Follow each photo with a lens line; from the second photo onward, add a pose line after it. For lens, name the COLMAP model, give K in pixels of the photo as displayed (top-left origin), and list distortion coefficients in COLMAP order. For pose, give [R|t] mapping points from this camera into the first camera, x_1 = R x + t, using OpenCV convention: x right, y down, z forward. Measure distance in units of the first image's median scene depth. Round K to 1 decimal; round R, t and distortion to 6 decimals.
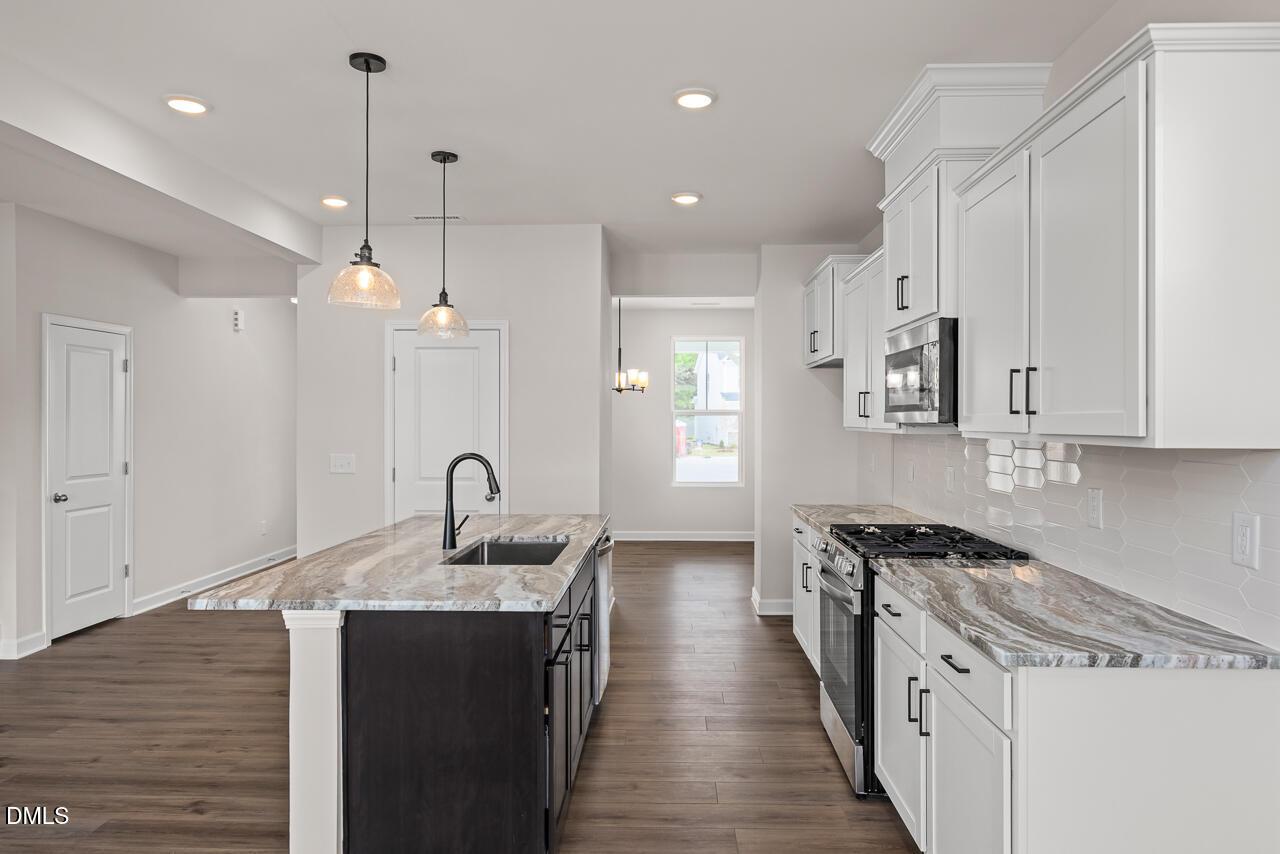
lens RADIAL K [[809.7, 0, 645.7], [0, 809.7, 422.3], [0, 0, 1]] dist [0.002230, -0.001063]
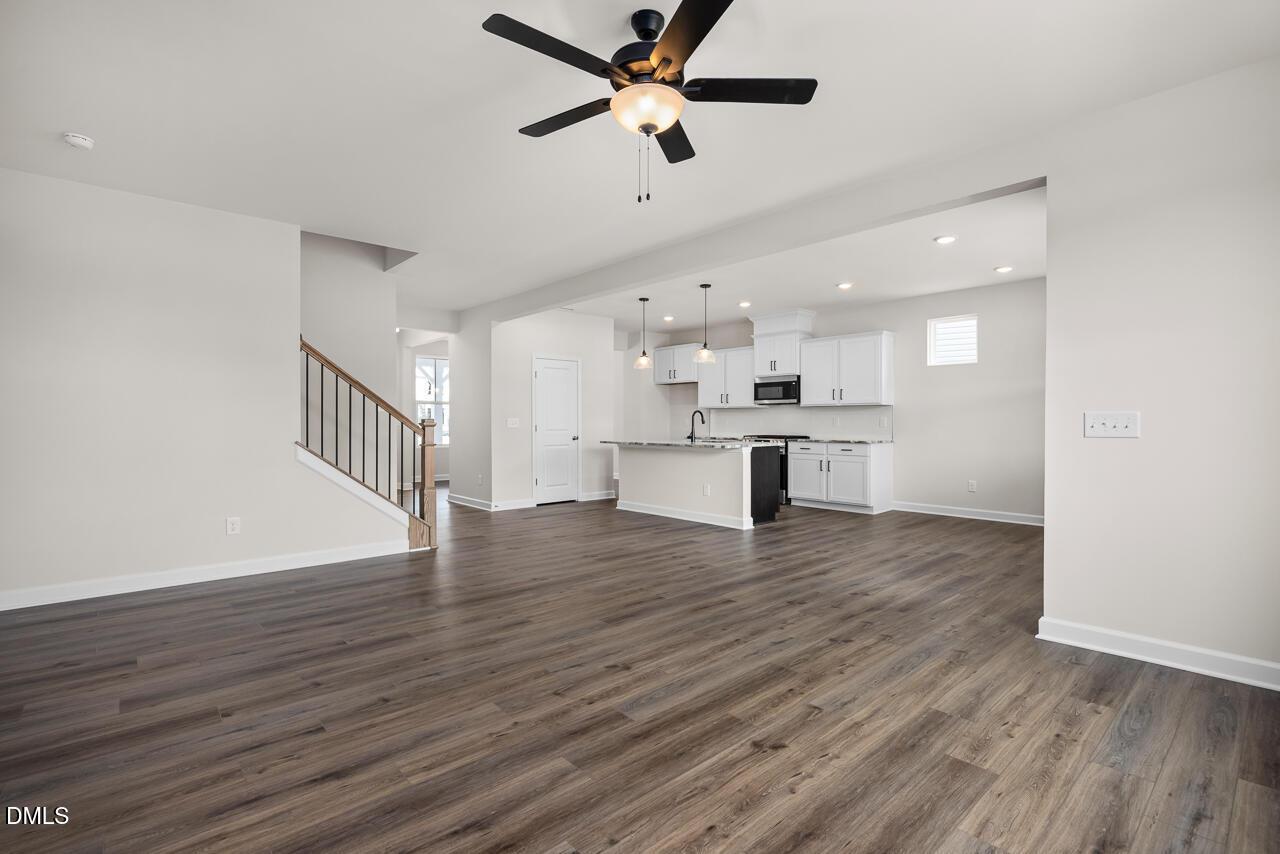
lens RADIAL K [[591.7, 0, 654.6], [0, 591.7, 426.9], [0, 0, 1]] dist [-0.013432, 0.000008]
pose [[0.717693, -0.008292, 0.696311, -1.604141], [0.002561, 0.999954, 0.009268, 0.067996], [-0.696355, -0.004868, 0.717681, -0.404814]]
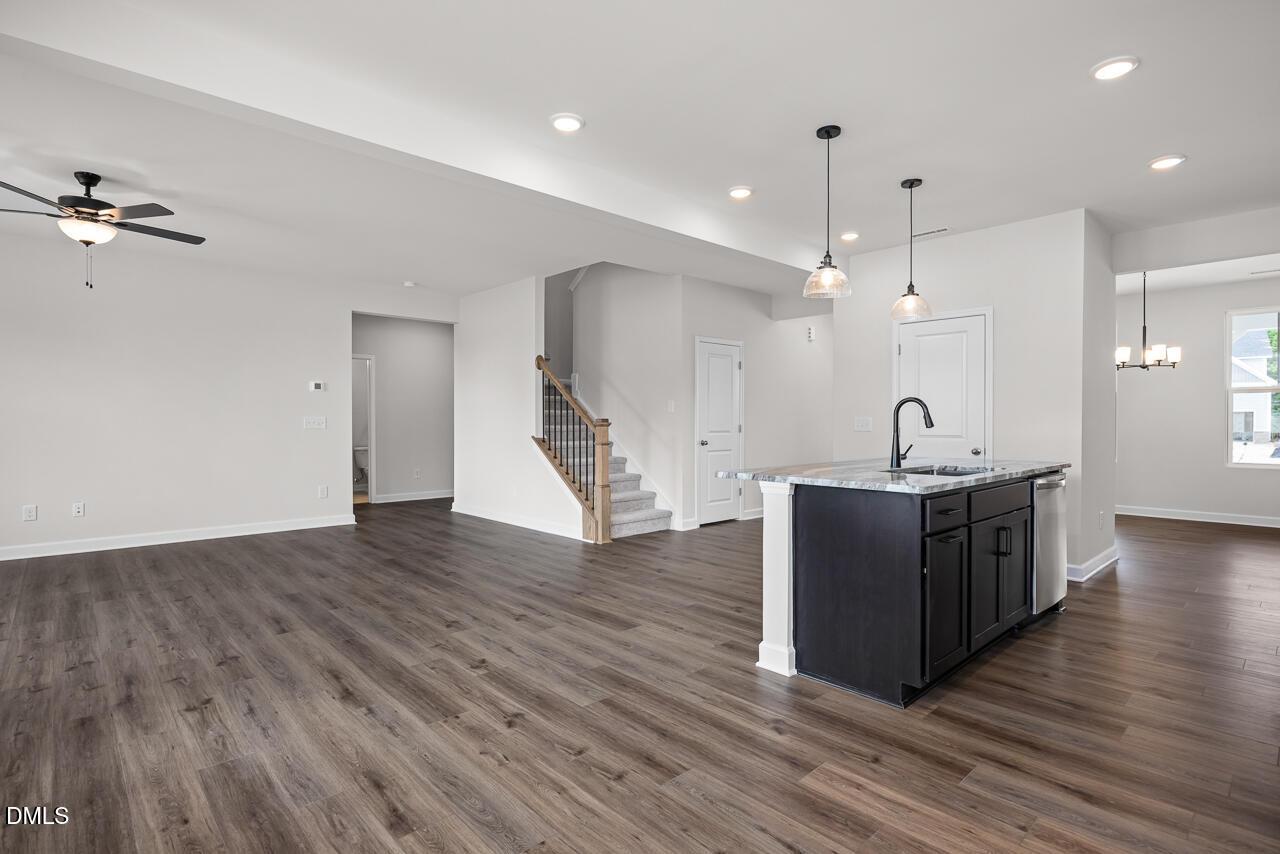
lens RADIAL K [[629.8, 0, 640.0], [0, 629.8, 427.0], [0, 0, 1]] dist [-0.011824, -0.000003]
pose [[0.702716, 0.006241, -0.711443, 0.179715], [-0.001113, 0.999970, 0.007673, 0.068229], [0.711469, -0.004600, 0.702702, -0.047085]]
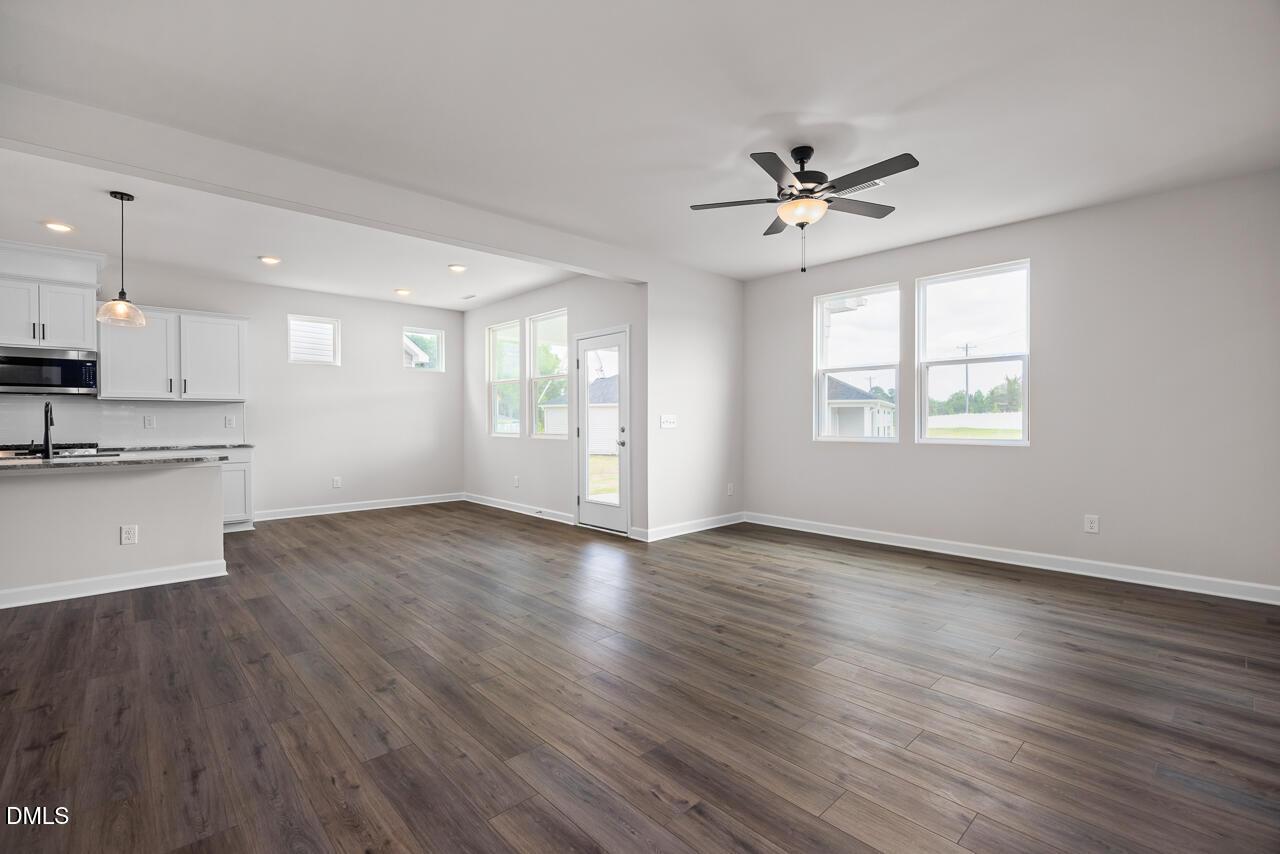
lens RADIAL K [[569.4, 0, 633.1], [0, 569.4, 423.6], [0, 0, 1]] dist [-0.008533, -0.000059]
pose [[-0.700043, -0.003366, 0.714093, -1.631395], [0.001857, 0.999977, 0.006534, 0.068072], [-0.714098, 0.005900, -0.700021, 0.814696]]
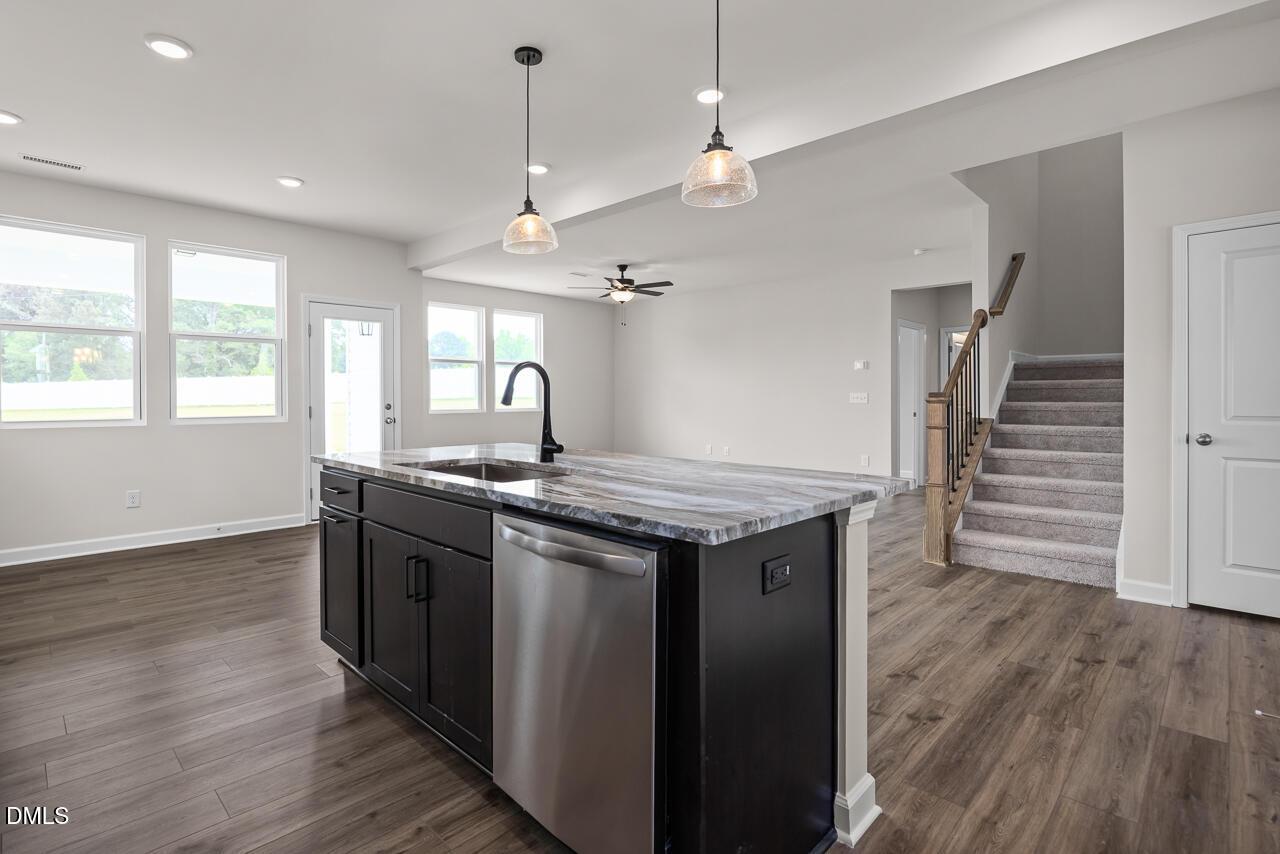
lens RADIAL K [[610.1, 0, 617.9], [0, 610.1, 397.6], [0, 0, 1]] dist [-0.055905, -0.000030]
pose [[-0.697521, 0.003535, -0.716556, 0.172848], [0.000780, 0.999991, 0.004175, 0.062860], [0.716564, 0.002353, -0.697517, 1.323643]]
